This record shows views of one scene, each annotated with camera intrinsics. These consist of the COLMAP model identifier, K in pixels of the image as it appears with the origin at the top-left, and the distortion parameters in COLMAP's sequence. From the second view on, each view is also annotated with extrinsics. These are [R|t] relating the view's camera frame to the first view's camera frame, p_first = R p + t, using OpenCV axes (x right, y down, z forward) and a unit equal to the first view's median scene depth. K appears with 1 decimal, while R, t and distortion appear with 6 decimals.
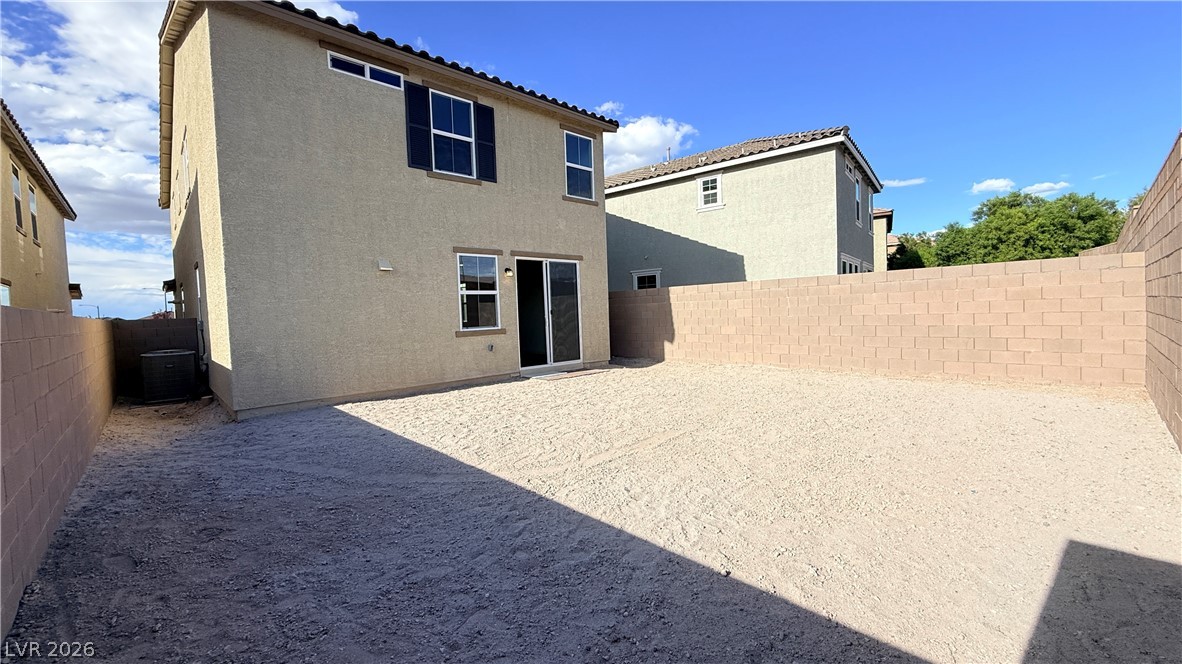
lens RADIAL K [[468.9, 0, 590.7], [0, 468.9, 327.9], [0, 0, 1]] dist [0.002092, -0.000928]
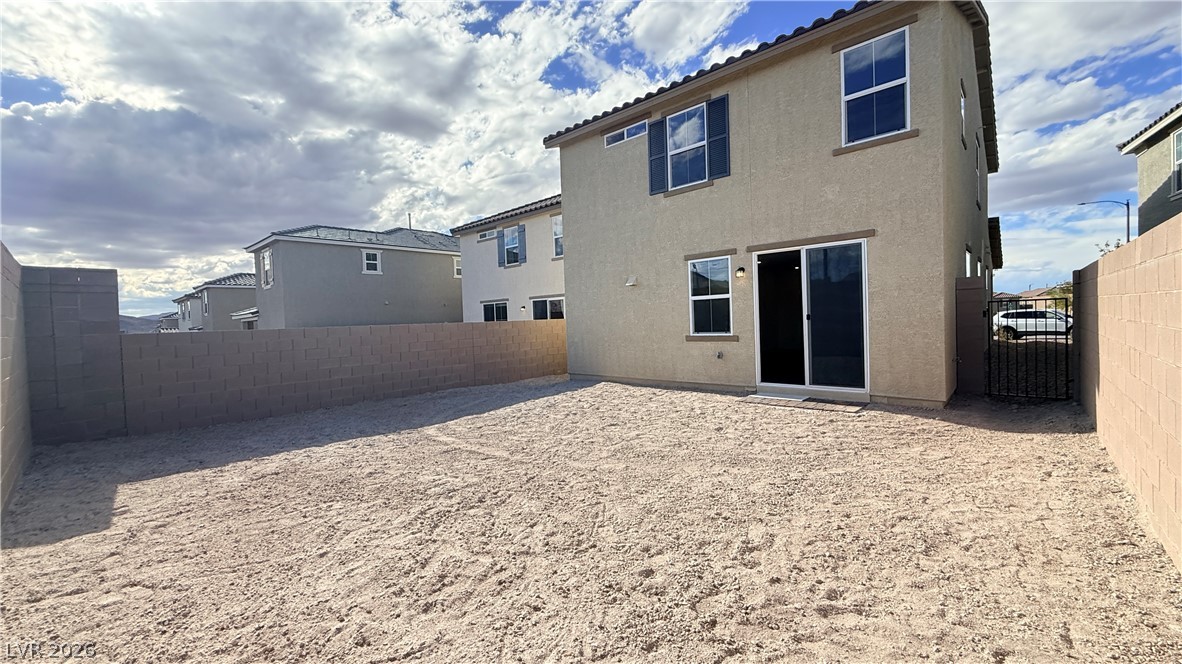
lens RADIAL K [[468.9, 0, 590.0], [0, 468.9, 331.6], [0, 0, 1]] dist [0.002092, -0.000928]
pose [[0.076035, 0.052650, -0.995714, 0.717160], [-0.008522, 0.998603, 0.052152, -0.052667], [0.997069, 0.004520, 0.076378, 0.674960]]
